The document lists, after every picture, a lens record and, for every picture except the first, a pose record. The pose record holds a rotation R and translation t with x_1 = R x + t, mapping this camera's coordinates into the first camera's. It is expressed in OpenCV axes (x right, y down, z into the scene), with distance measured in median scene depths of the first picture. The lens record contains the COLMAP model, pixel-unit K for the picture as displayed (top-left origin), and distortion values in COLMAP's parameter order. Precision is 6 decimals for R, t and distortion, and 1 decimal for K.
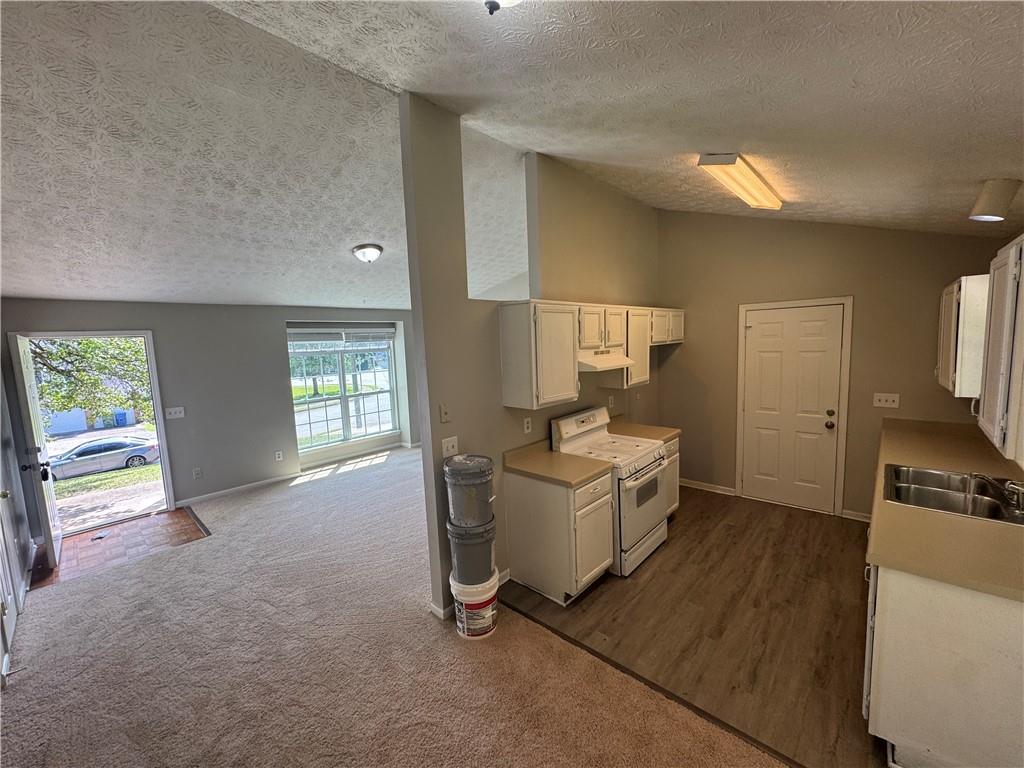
lens RADIAL K [[407.8, 0, 512.3], [0, 407.8, 382.8], [0, 0, 1]] dist [-0.002110, -0.000397]
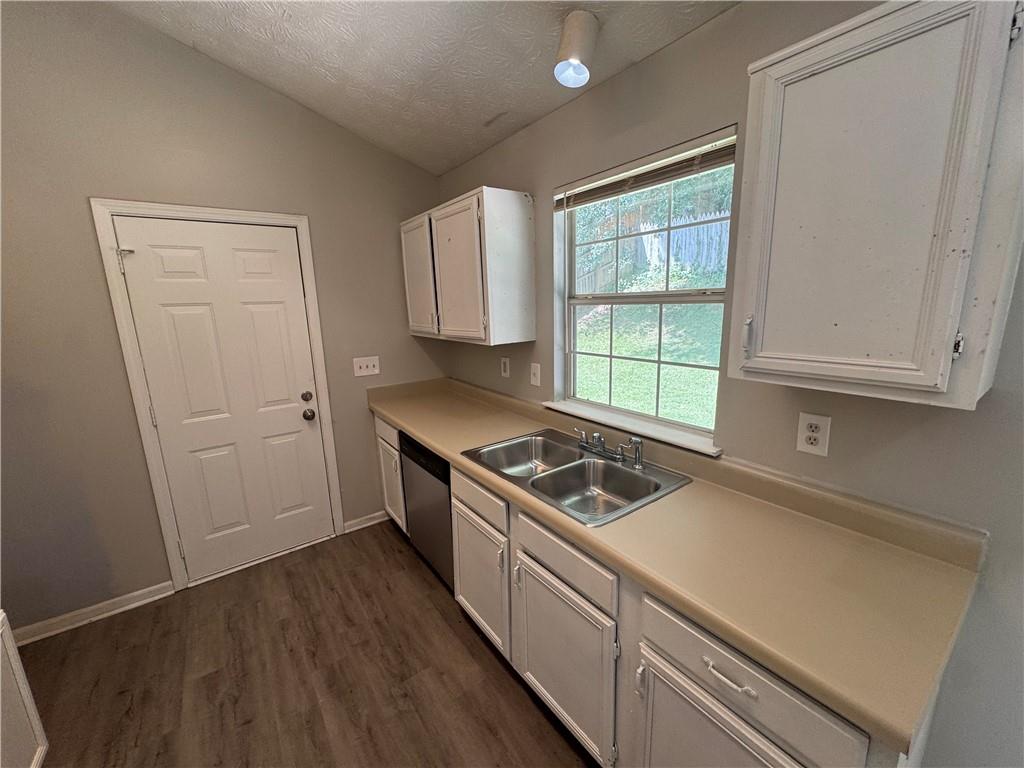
lens RADIAL K [[407.8, 0, 513.1], [0, 407.8, 382.5], [0, 0, 1]] dist [-0.002110, -0.000397]
pose [[0.197677, -0.161350, 0.966897, 0.225533], [0.124065, 0.982547, 0.138597, 0.001031], [-0.972385, 0.092560, 0.214245, 0.569671]]
